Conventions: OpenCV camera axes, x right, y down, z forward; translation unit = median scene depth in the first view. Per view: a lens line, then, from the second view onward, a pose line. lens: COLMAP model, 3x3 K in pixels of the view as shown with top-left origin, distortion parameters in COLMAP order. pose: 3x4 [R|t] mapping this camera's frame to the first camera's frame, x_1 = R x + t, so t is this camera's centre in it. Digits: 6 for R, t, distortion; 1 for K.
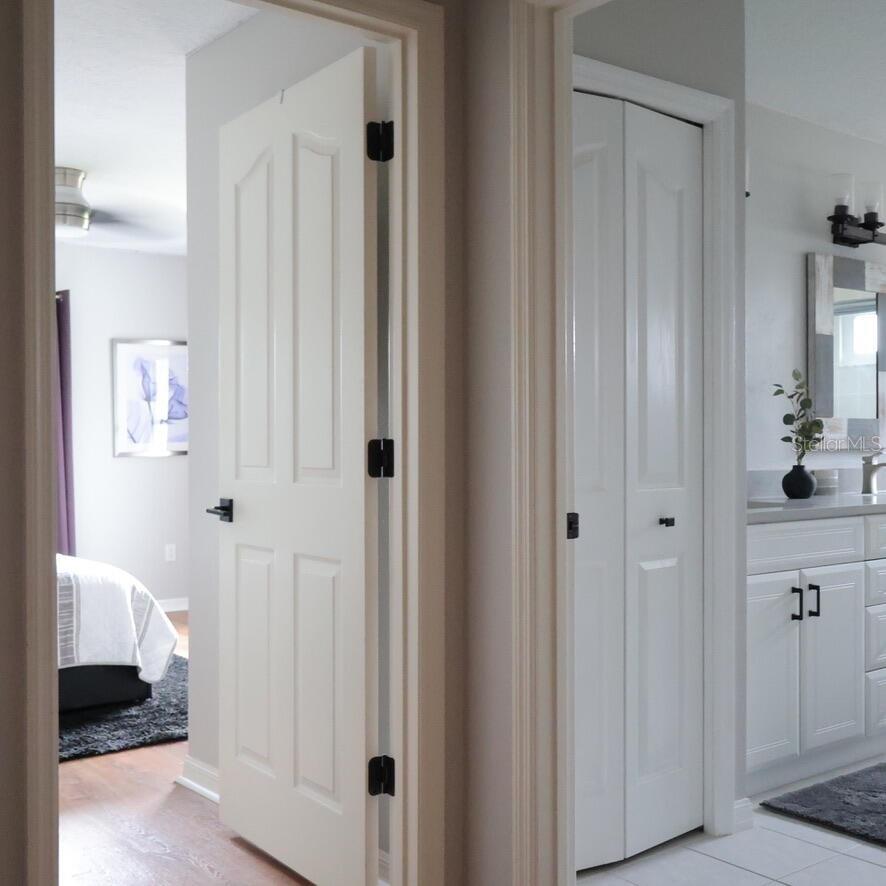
lens RADIAL K [[1102.7, 0, 441.0], [0, 1102.7, 443.4], [0, 0, 1]] dist [-0.006900, 0.000000]
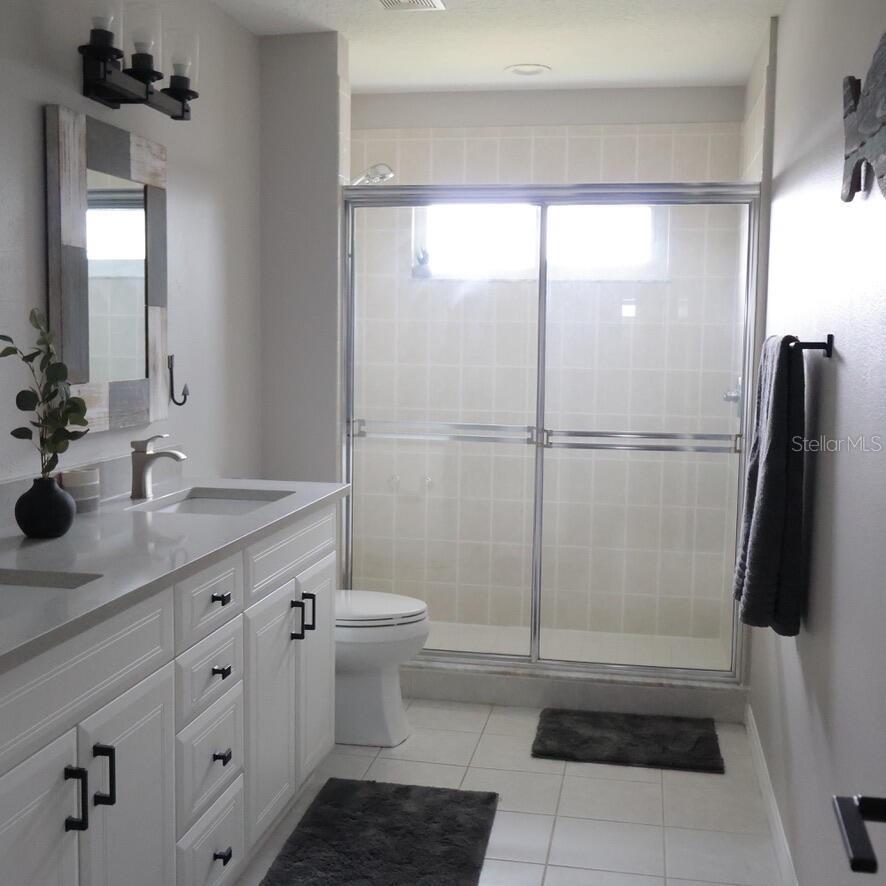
lens RADIAL K [[1102.7, 0, 440.7], [0, 1102.7, 445.2], [0, 0, 1]] dist [-0.006900, 0.000000]
pose [[0.751038, -0.049248, 0.658420, 0.096236], [-0.020460, 0.995000, 0.097761, -0.053748], [-0.659942, -0.086893, 0.746275, 0.408375]]
